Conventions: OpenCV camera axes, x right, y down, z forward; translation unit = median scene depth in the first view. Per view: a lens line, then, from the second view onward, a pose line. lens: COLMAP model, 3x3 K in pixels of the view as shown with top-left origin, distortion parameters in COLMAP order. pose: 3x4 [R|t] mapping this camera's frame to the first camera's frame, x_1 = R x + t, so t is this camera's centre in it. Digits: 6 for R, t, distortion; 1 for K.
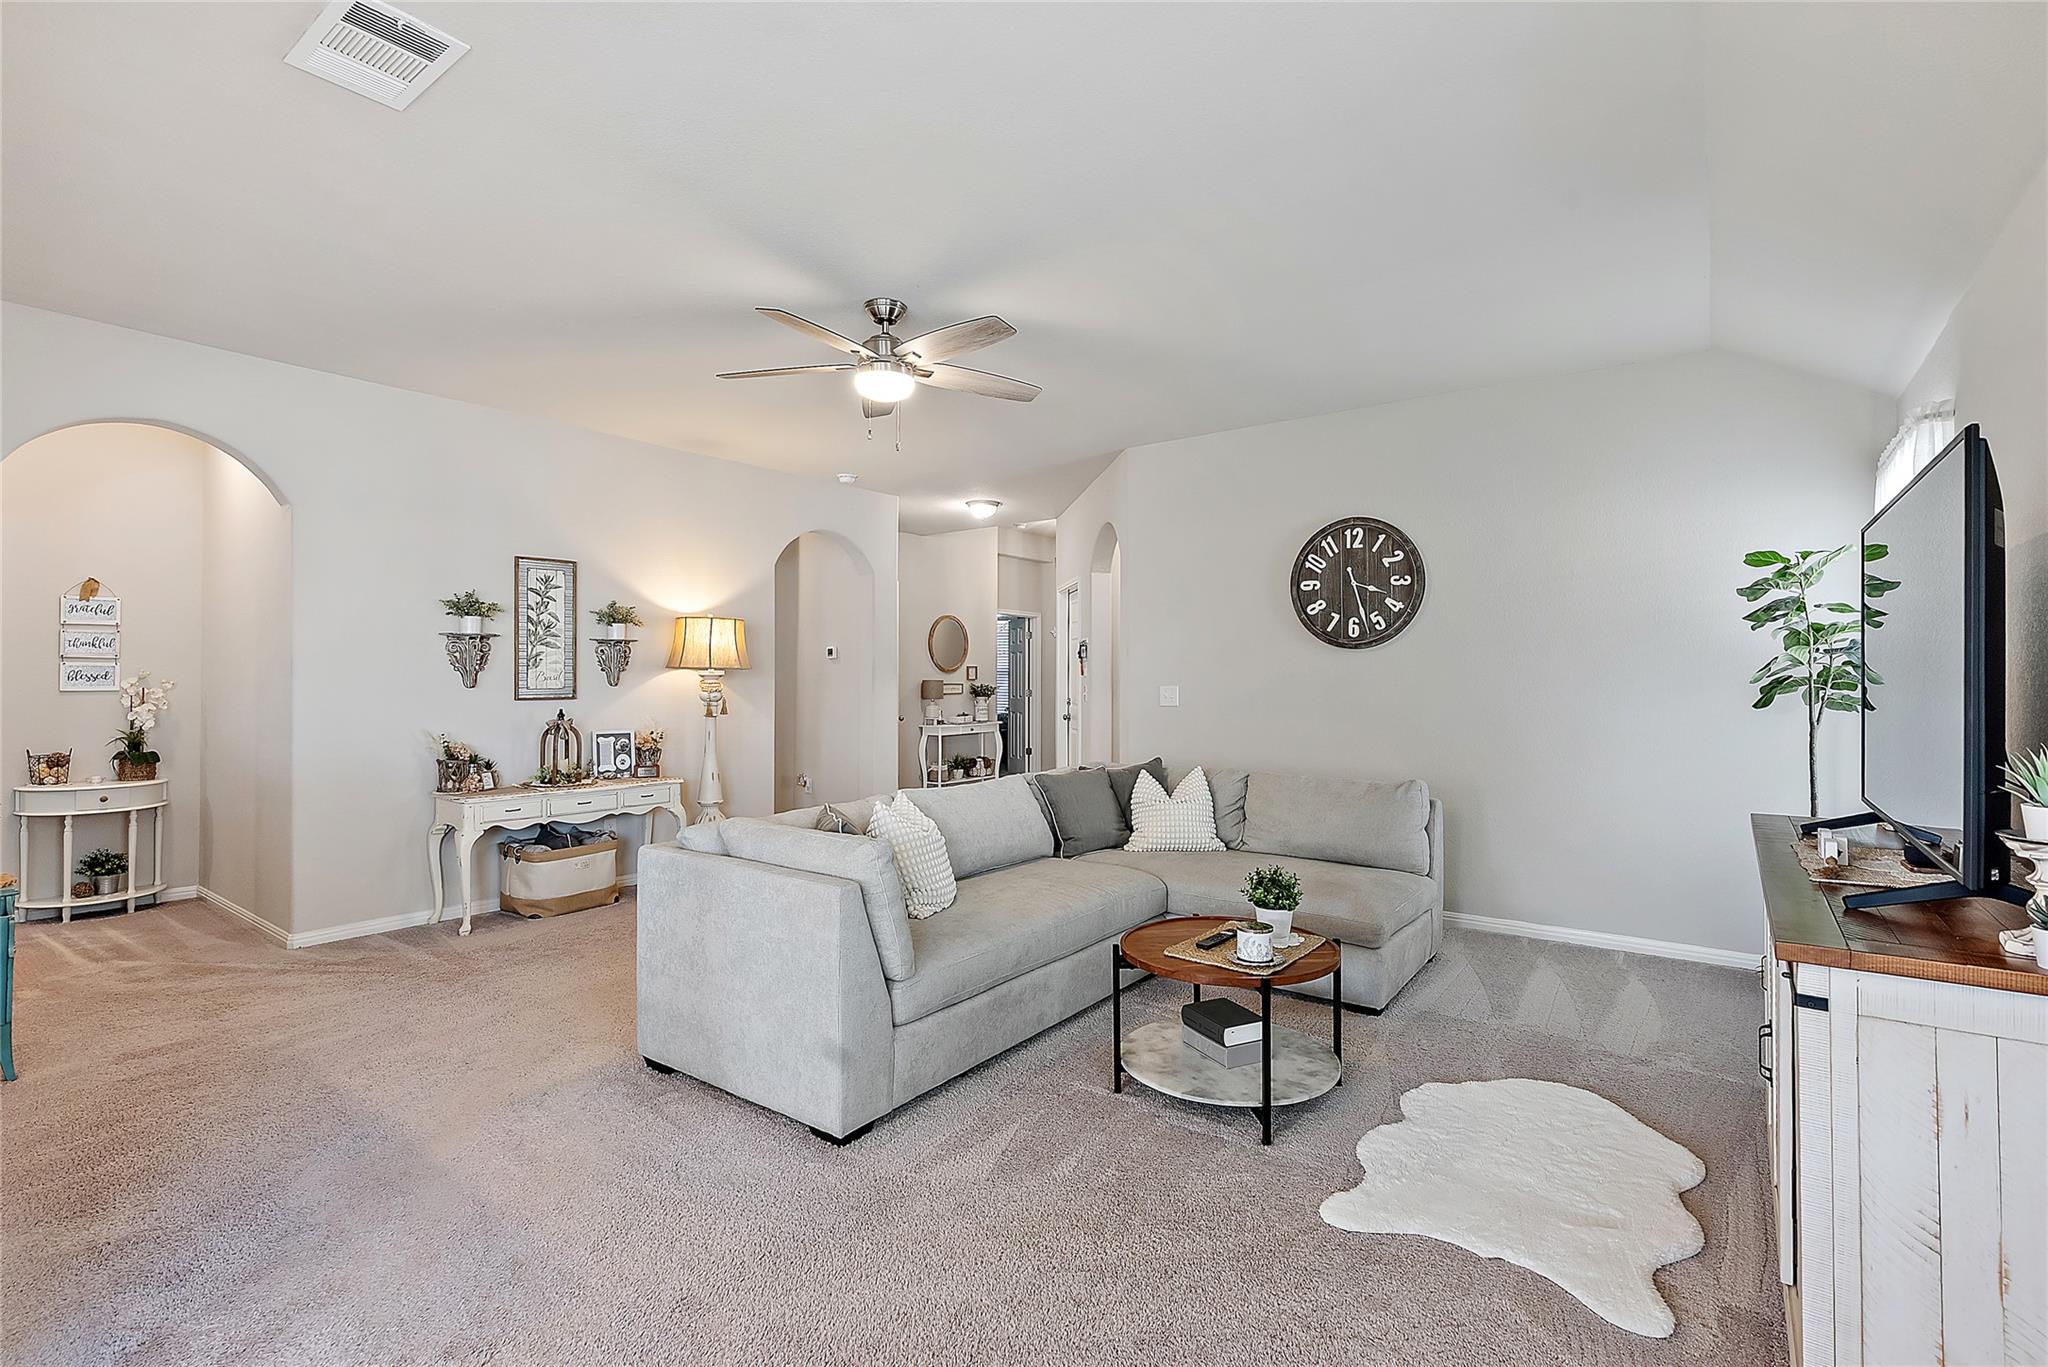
lens RADIAL K [[932.8, 0, 1038.3], [0, 932.8, 672.1], [0, 0, 1]] dist [-0.014177, 0.003004]
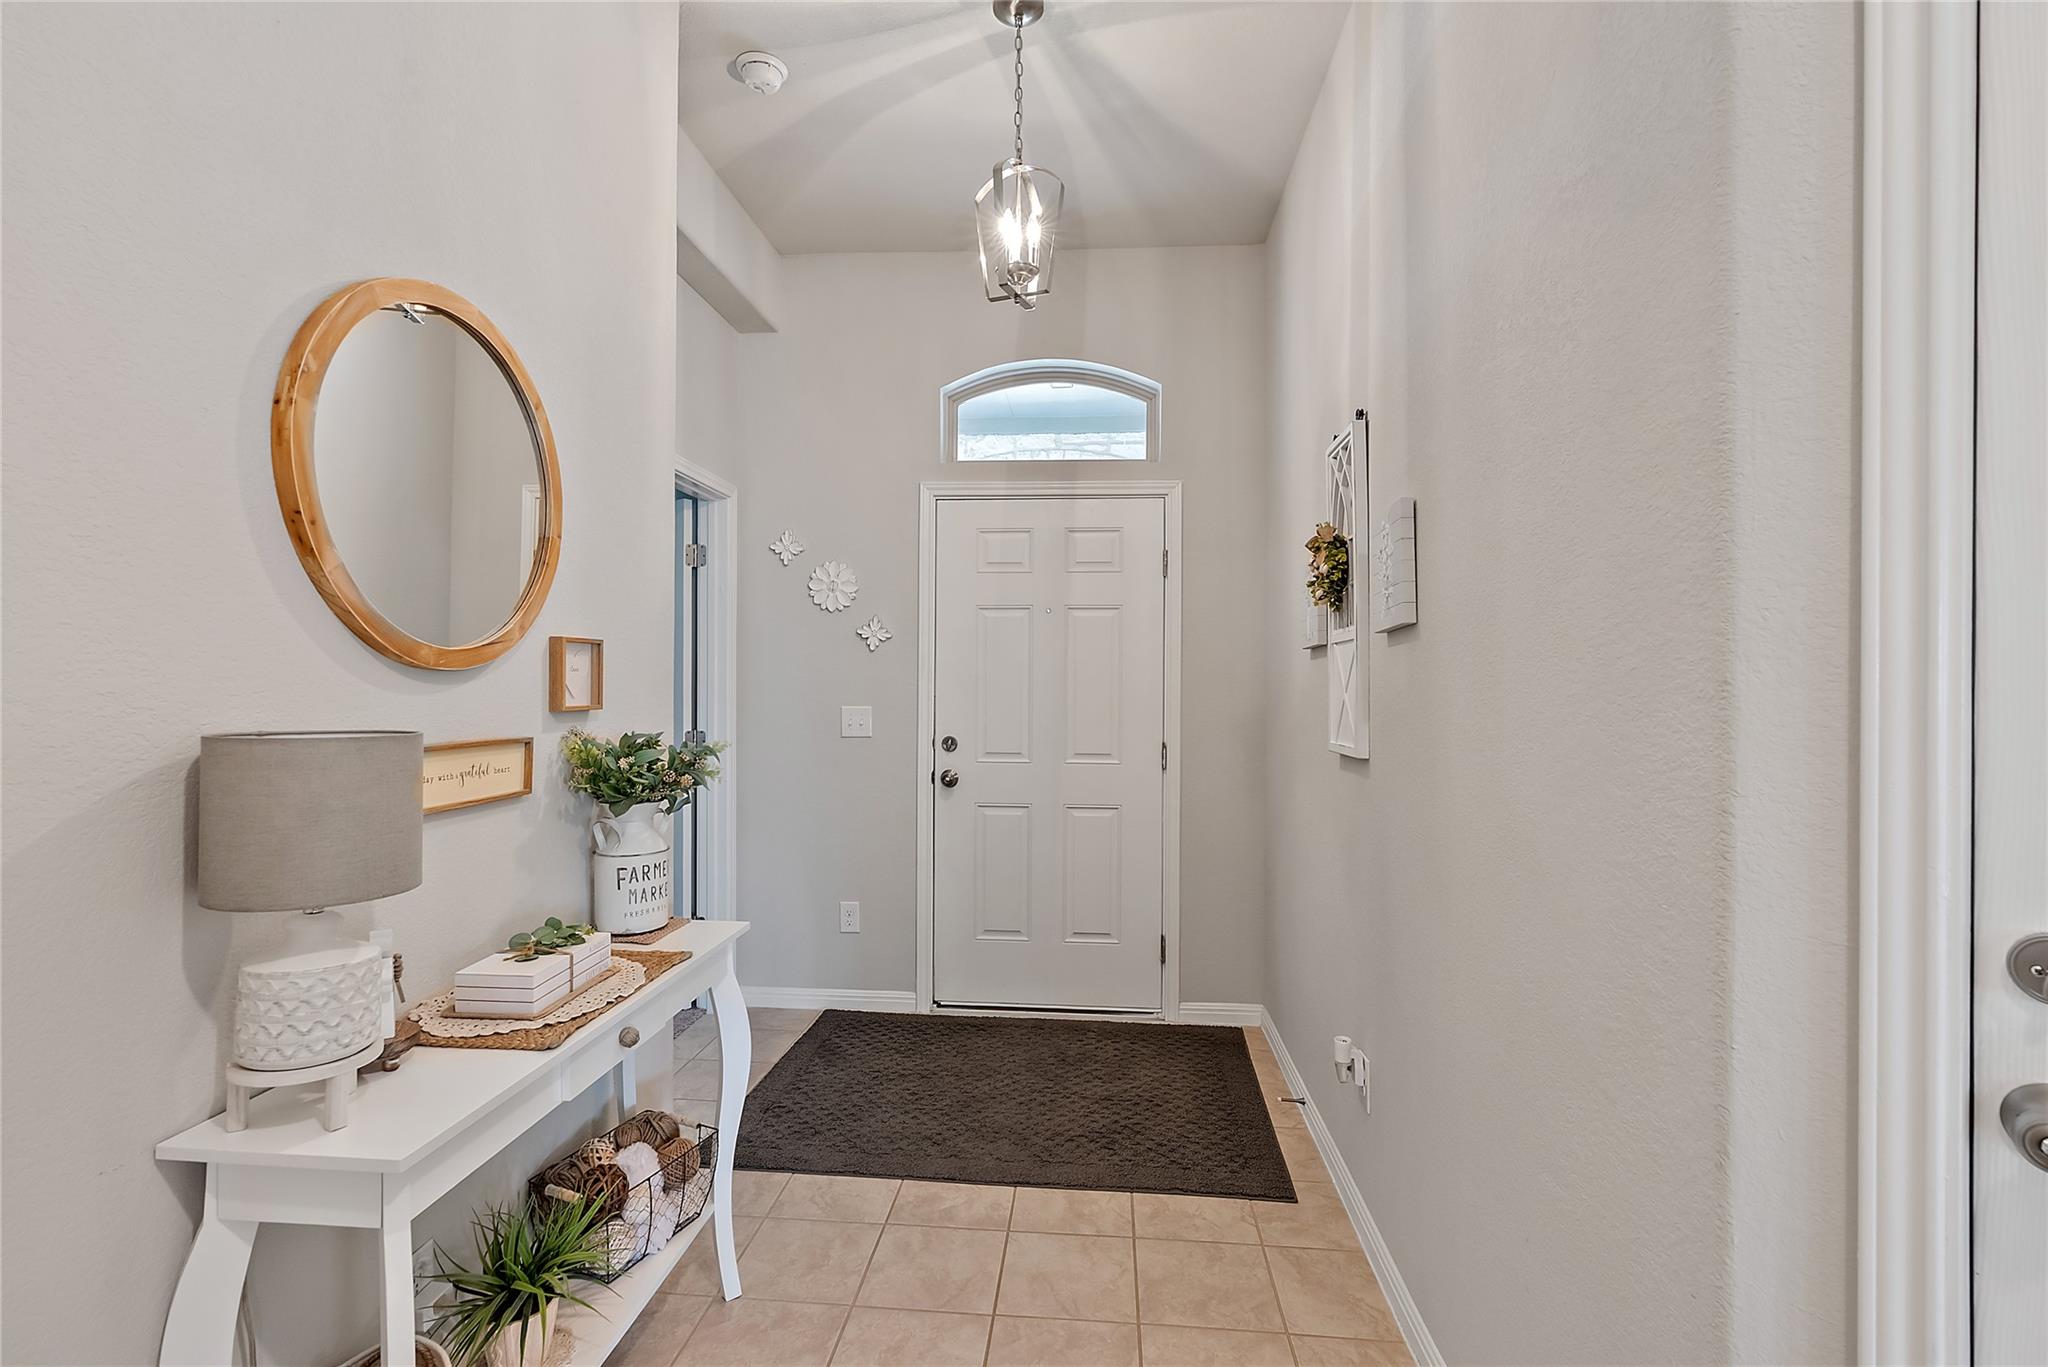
lens RADIAL K [[932.8, 0, 1023.6], [0, 932.8, 688.2], [0, 0, 1]] dist [-0.014177, 0.003004]
pose [[0.854299, -0.007872, 0.519722, -0.091787], [0.002102, 0.999929, 0.011690, 0.001777], [-0.519778, -0.008894, 0.854255, 0.810794]]
